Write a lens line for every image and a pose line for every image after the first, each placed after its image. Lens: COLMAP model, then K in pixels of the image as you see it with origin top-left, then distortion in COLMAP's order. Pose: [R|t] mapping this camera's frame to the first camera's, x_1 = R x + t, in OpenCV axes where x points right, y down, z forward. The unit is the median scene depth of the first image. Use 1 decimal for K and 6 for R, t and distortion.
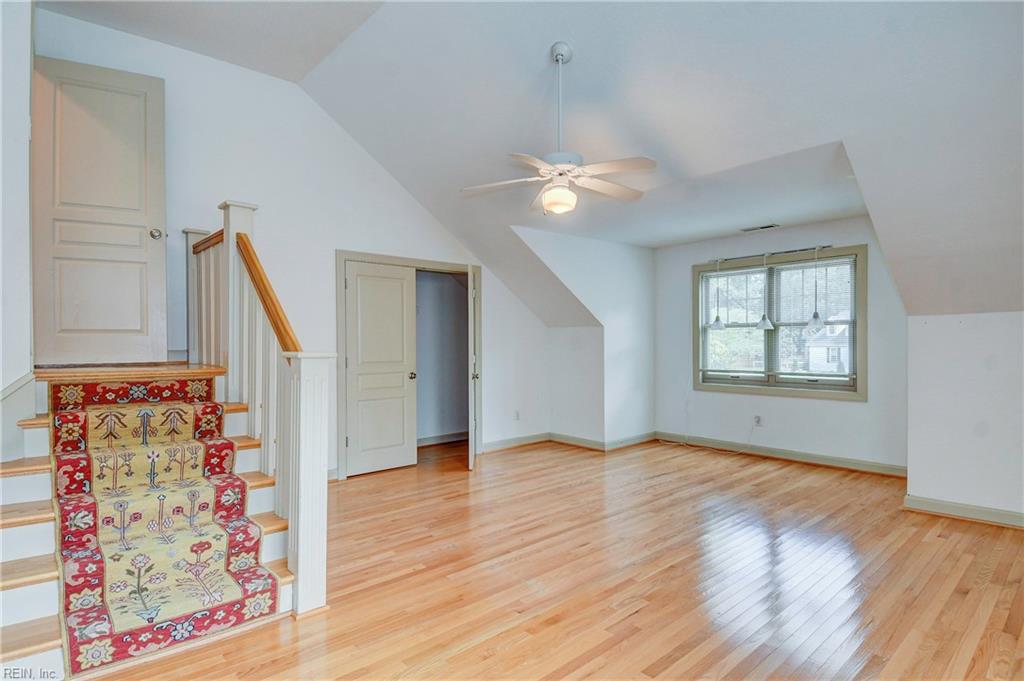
lens RADIAL K [[534.3, 0, 509.4], [0, 534.3, 342.8], [0, 0, 1]] dist [0.033697, -0.039091]
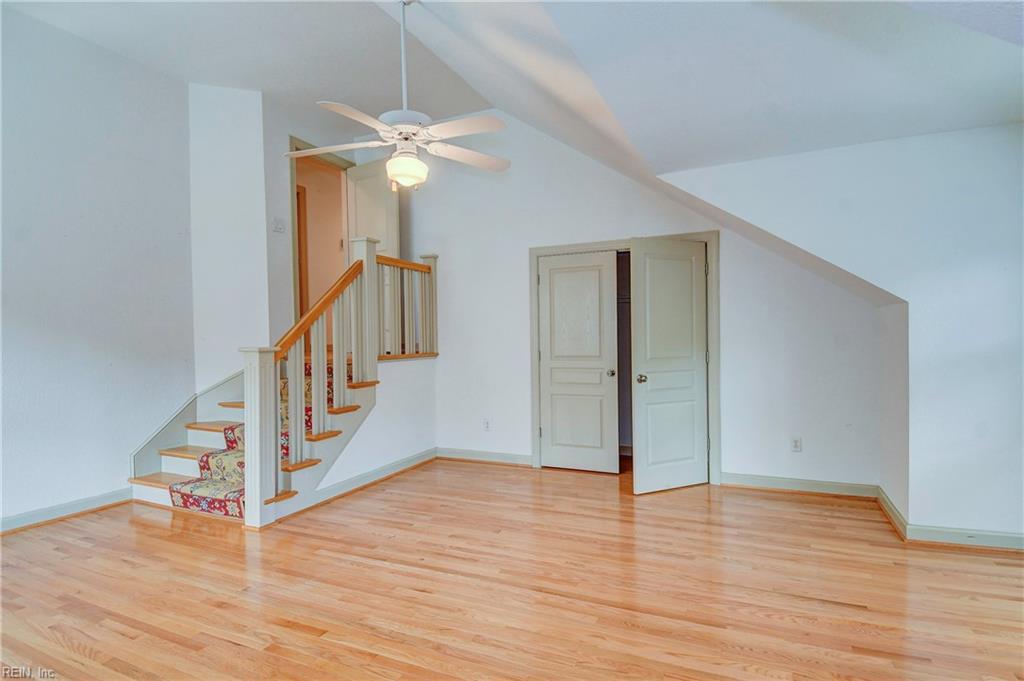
lens RADIAL K [[534.3, 0, 505.6], [0, 534.3, 334.2], [0, 0, 1]] dist [0.033697, -0.039091]
pose [[0.409647, -0.000105, -0.912244, 0.932696], [0.010813, 0.999930, 0.004741, -0.016337], [0.912180, -0.011807, 0.409619, 0.781192]]
